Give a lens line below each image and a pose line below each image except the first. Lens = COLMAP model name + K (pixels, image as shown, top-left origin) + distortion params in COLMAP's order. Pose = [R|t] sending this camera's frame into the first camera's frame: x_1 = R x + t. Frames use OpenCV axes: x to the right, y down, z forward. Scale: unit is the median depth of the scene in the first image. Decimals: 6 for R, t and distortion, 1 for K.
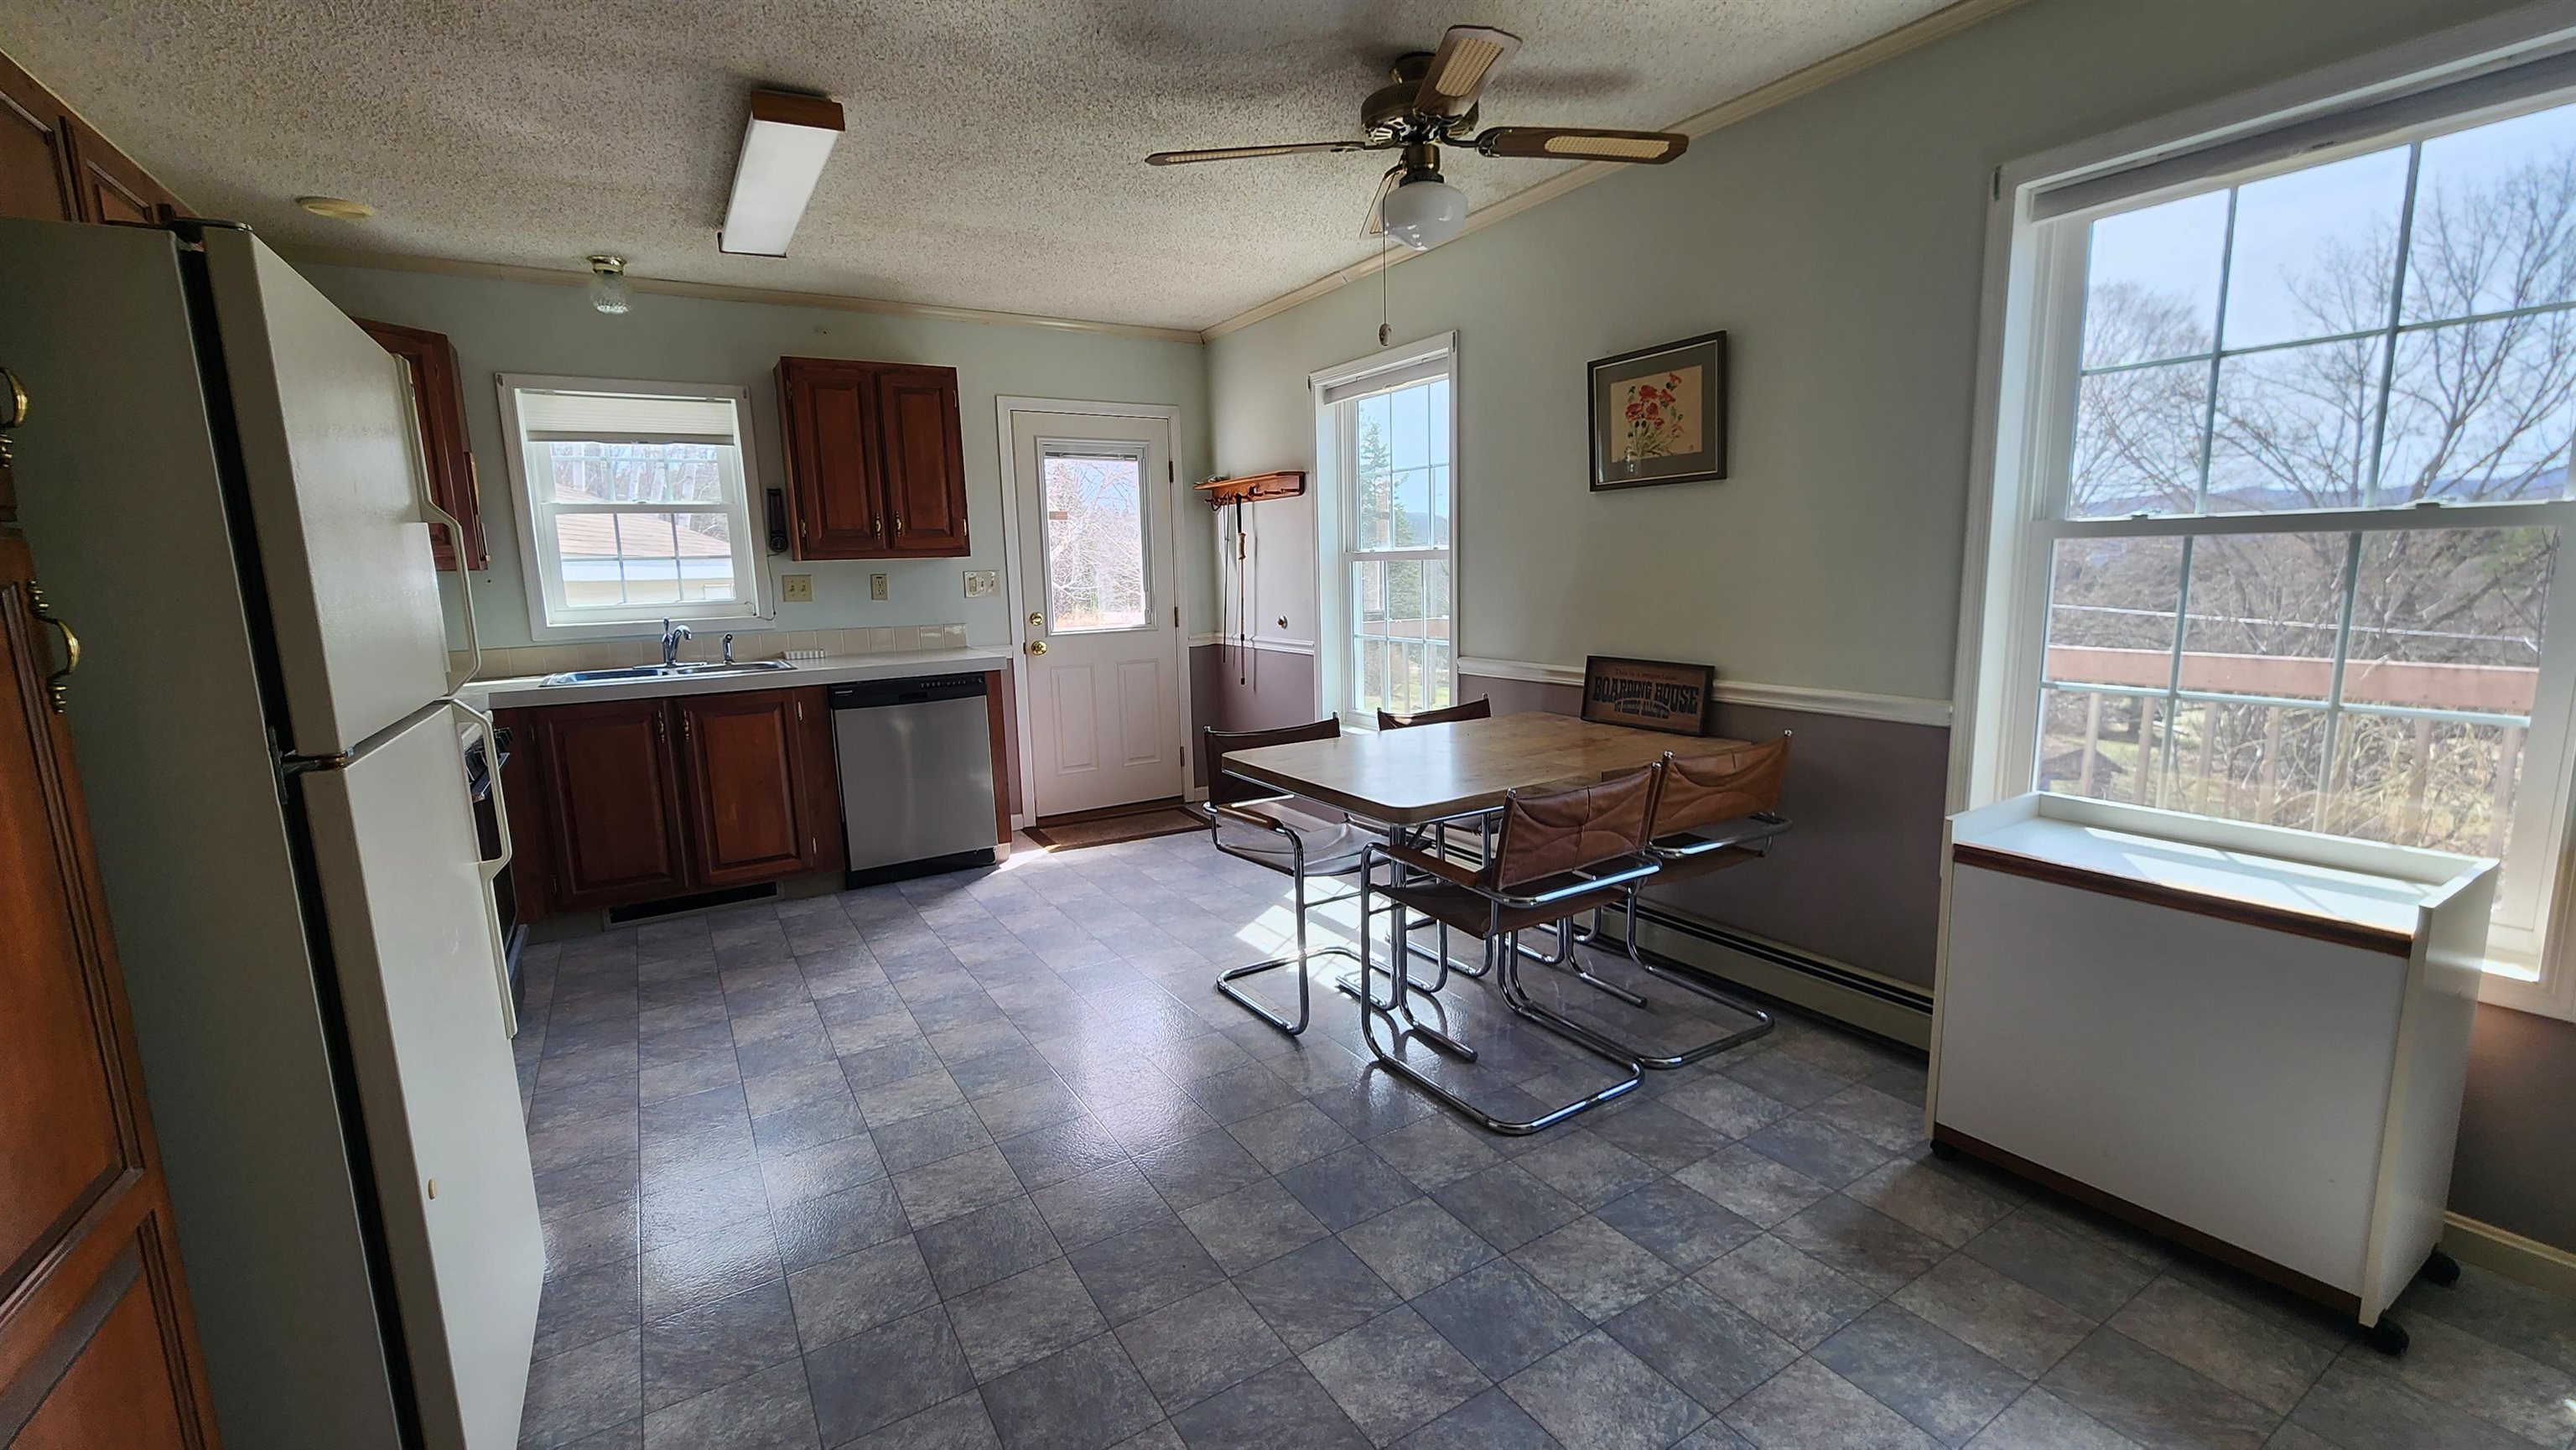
lens RADIAL K [[1053.4, 0, 1298.5], [0, 1053.4, 727.5], [0, 0, 1]] dist [0.000314, -0.000158]
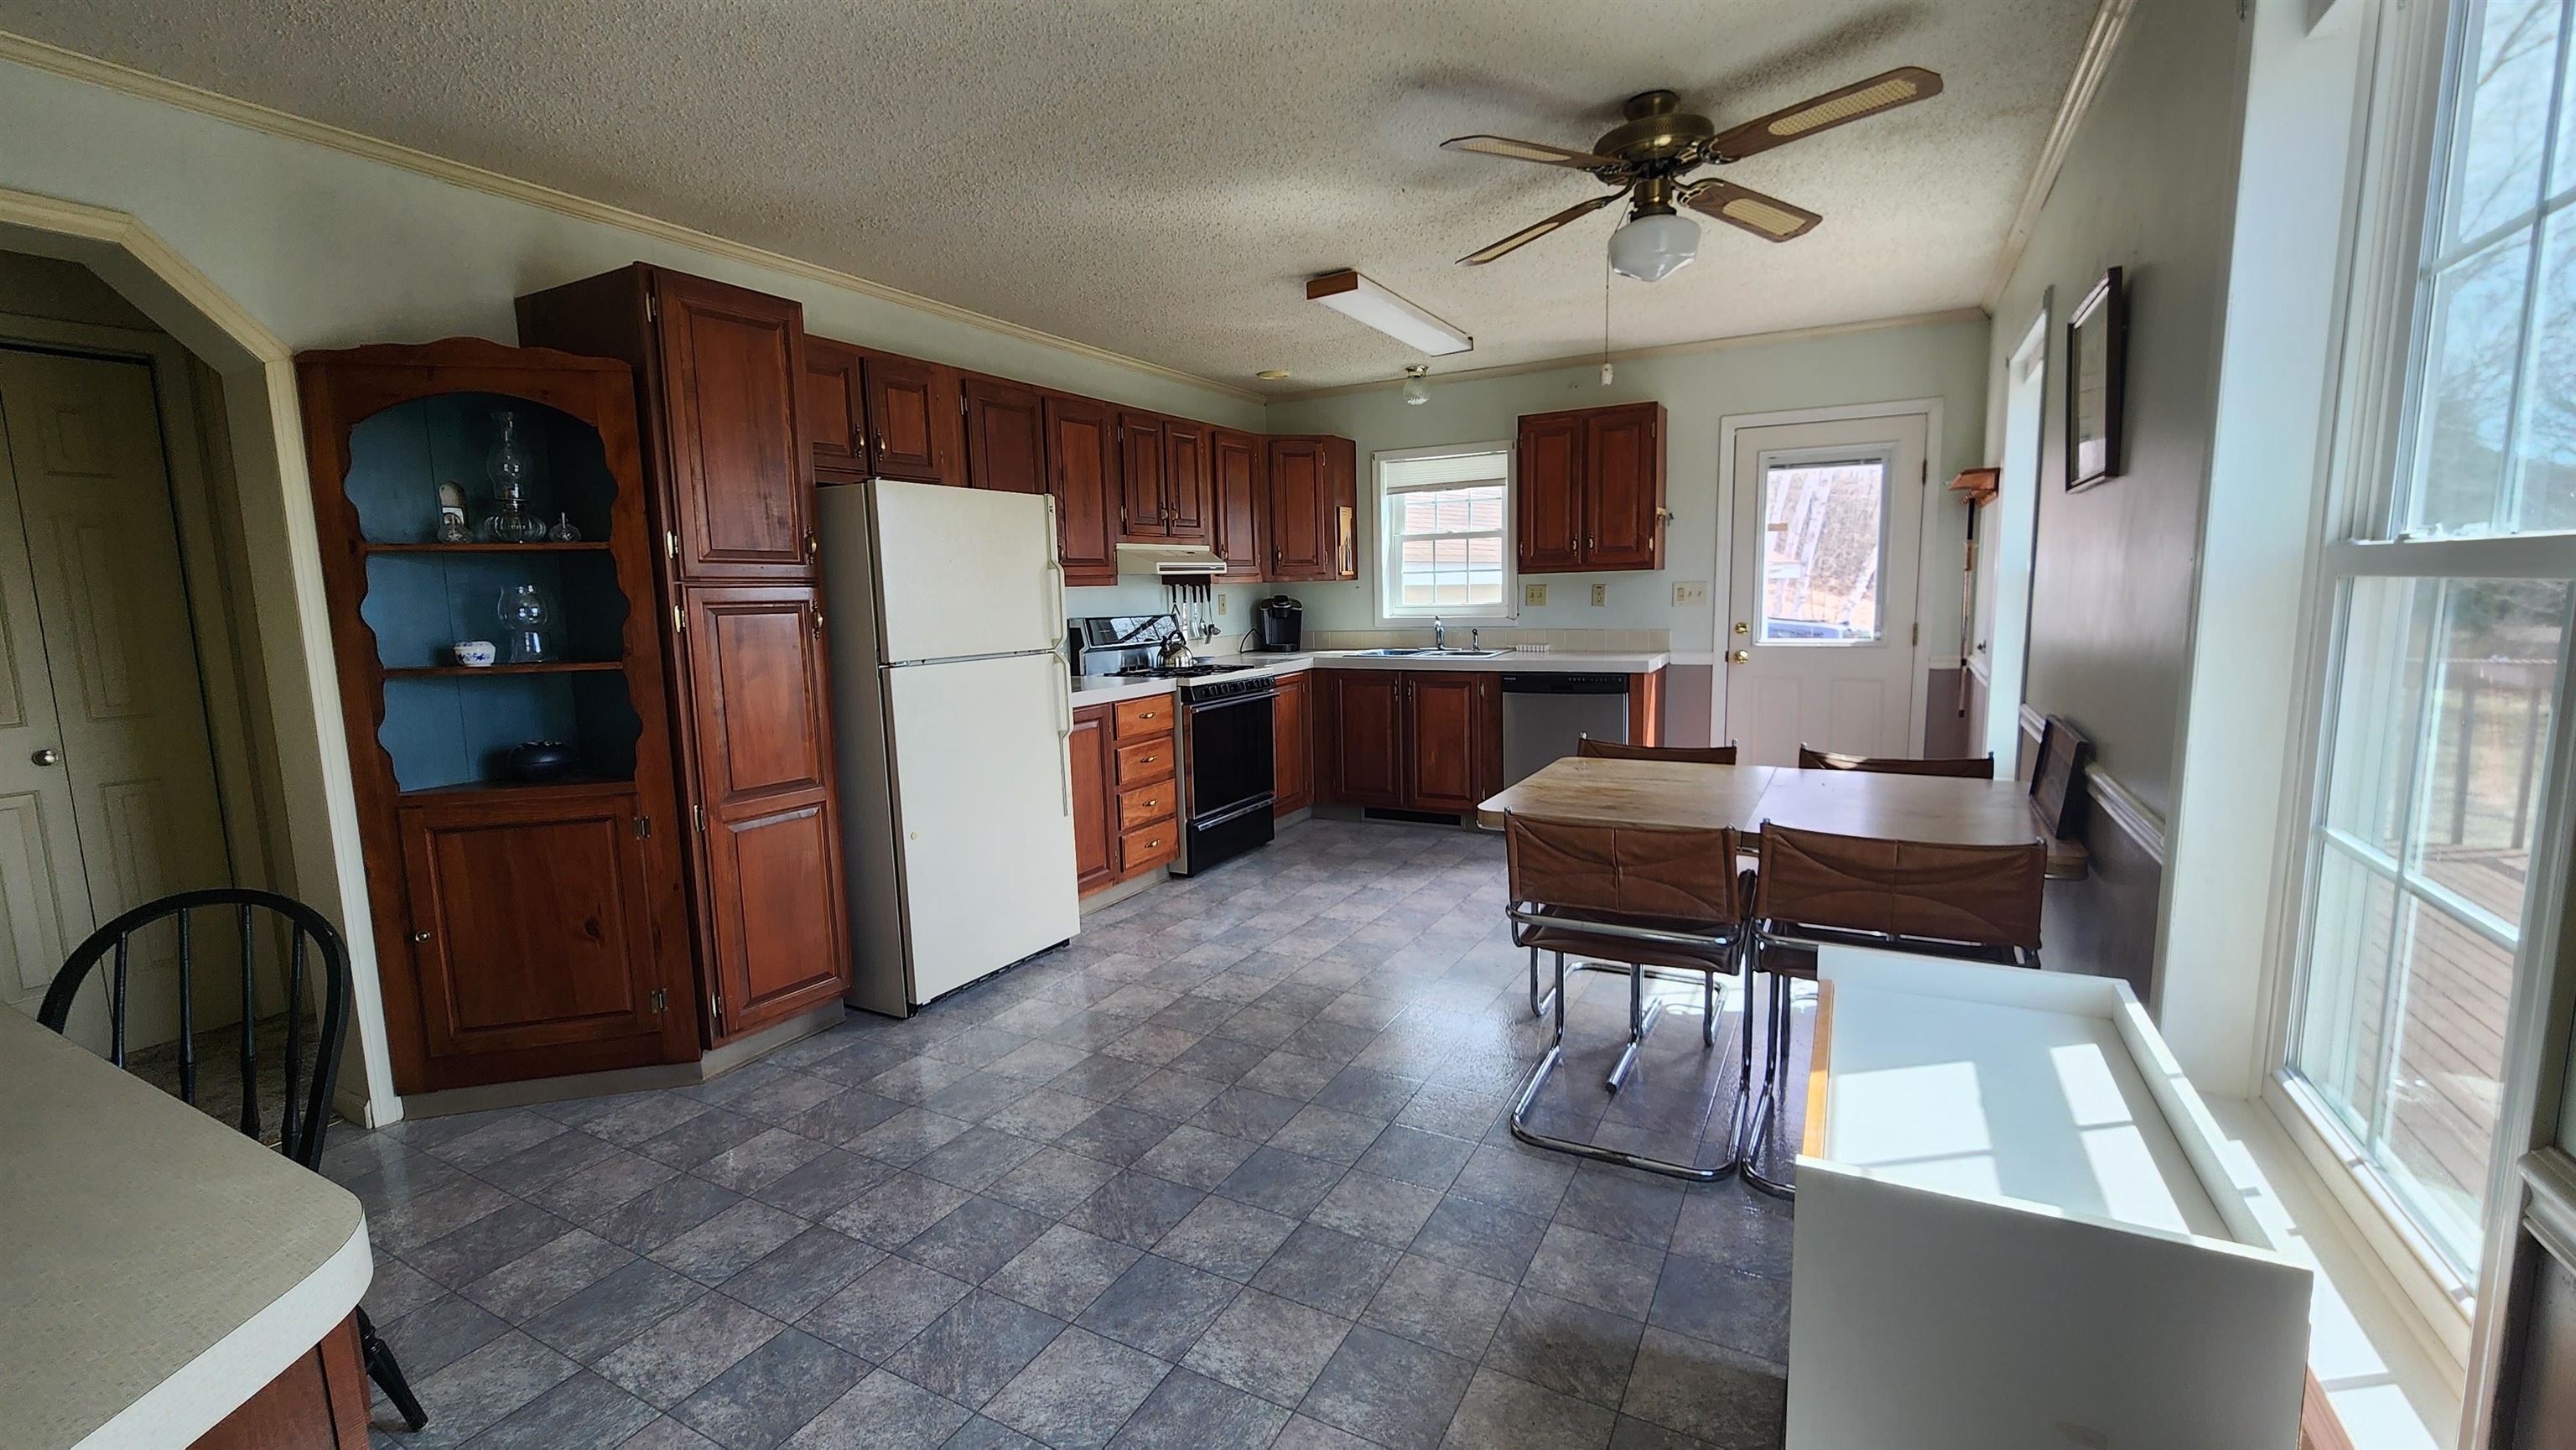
lens RADIAL K [[1053.4, 0, 1298.5], [0, 1053.4, 727.5], [0, 0, 1]] dist [0.000314, -0.000158]
pose [[0.500732, 0.129845, -0.855808, 0.537025], [-0.124940, 0.989174, 0.076977, -0.041361], [0.856538, 0.068380, 0.511533, 0.138593]]
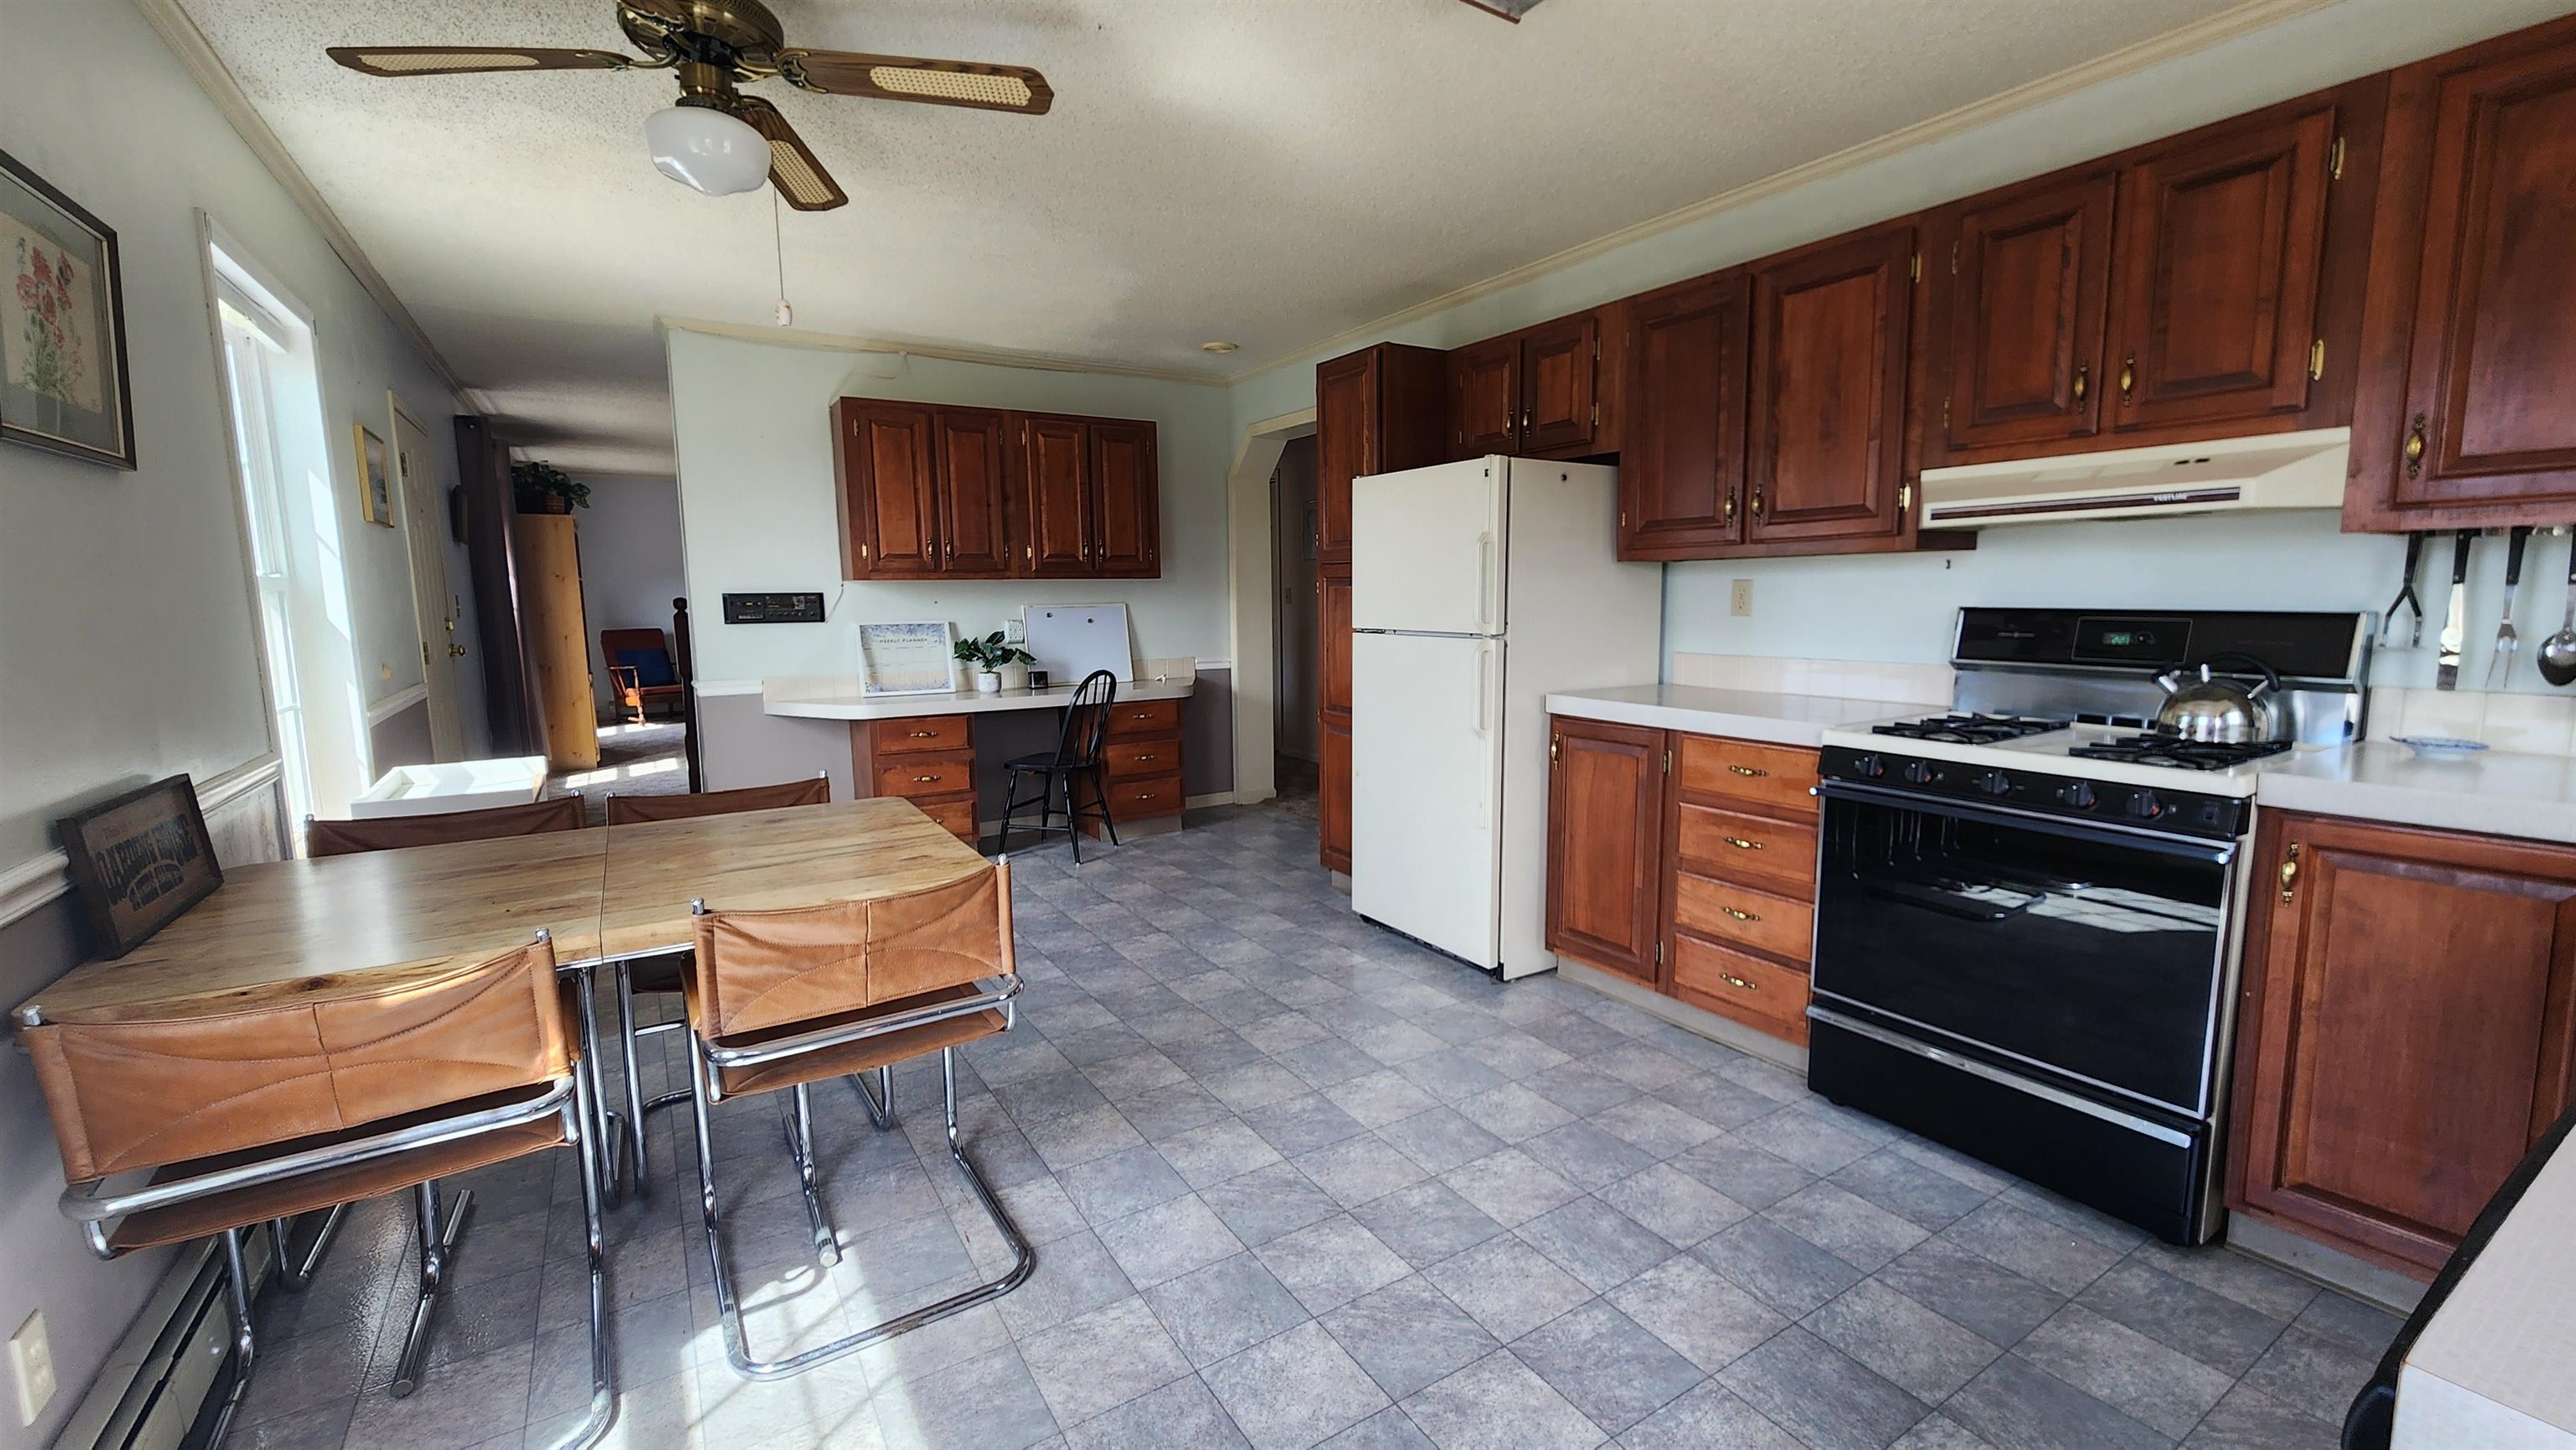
lens RADIAL K [[1053.4, 0, 1298.5], [0, 1053.4, 727.5], [0, 0, 1]] dist [0.000314, -0.000158]
pose [[-0.999159, 0.038520, -0.014020, -0.185364], [0.033068, 0.959534, 0.279643, -0.168543], [0.024225, 0.278945, -0.960002, 1.171828]]
